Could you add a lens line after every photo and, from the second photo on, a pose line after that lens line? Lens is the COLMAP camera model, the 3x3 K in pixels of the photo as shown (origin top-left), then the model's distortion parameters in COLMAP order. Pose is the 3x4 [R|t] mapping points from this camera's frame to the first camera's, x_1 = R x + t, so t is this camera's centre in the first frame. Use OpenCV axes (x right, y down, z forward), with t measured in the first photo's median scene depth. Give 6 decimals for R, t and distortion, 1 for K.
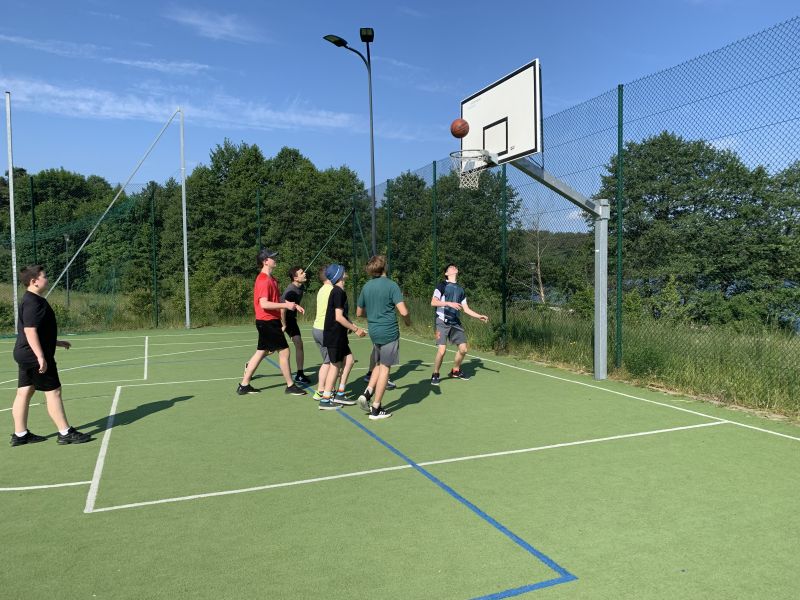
lens RADIAL K [[604.0, 0, 408.5], [0, 604.0, 298.5], [0, 0, 1]] dist [0.103934, -0.167669]
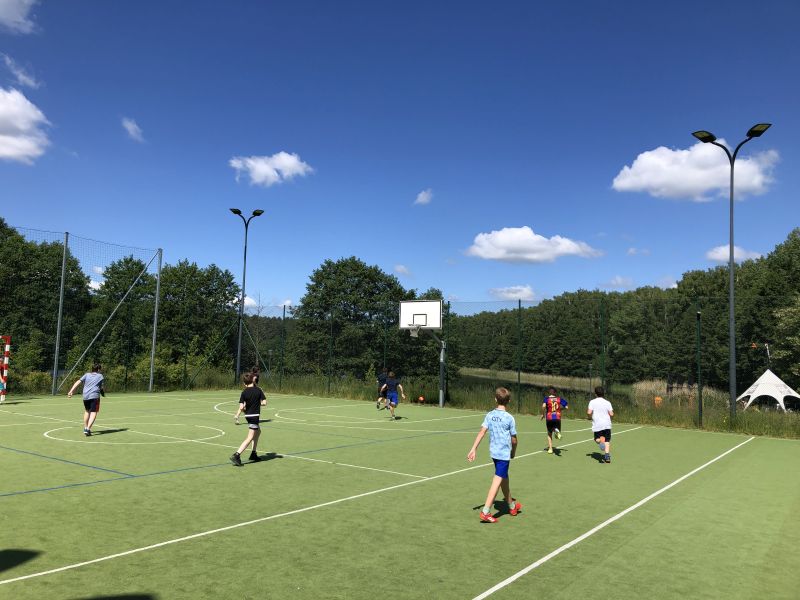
lens RADIAL K [[651.5, 0, 386.1], [0, 651.5, 296.9], [0, 0, 1]] dist [0.099743, -0.179783]
pose [[0.849682, 0.087366, 0.520008, -0.248428], [-0.020420, 0.990890, -0.133113, 0.006540], [-0.526900, 0.102485, 0.843726, -0.235391]]
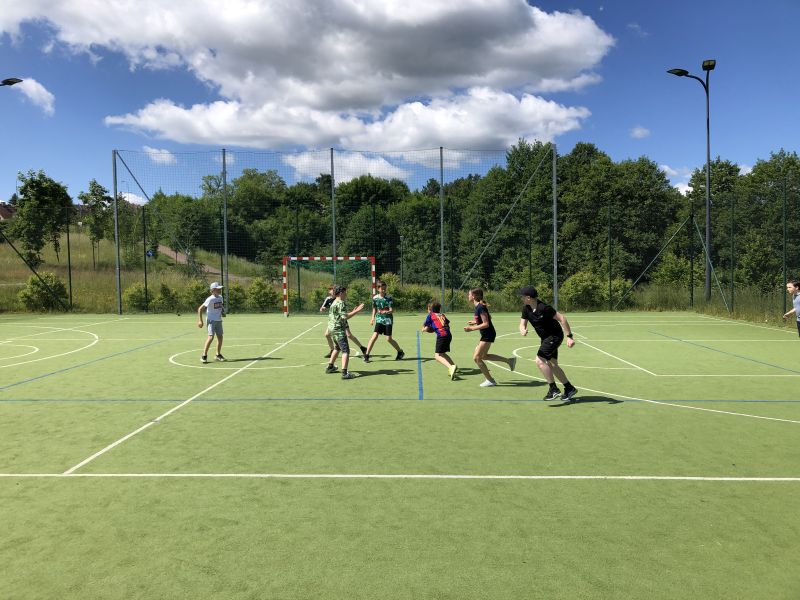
lens RADIAL K [[653.1, 0, 388.2], [0, 653.1, 297.4], [0, 0, 1]] dist [0.009978, -0.001573]
pose [[0.904281, 0.020840, -0.426428, -0.029219], [-0.018467, 0.999782, 0.009698, 0.003218], [0.426538, -0.000895, 0.904469, -0.142973]]
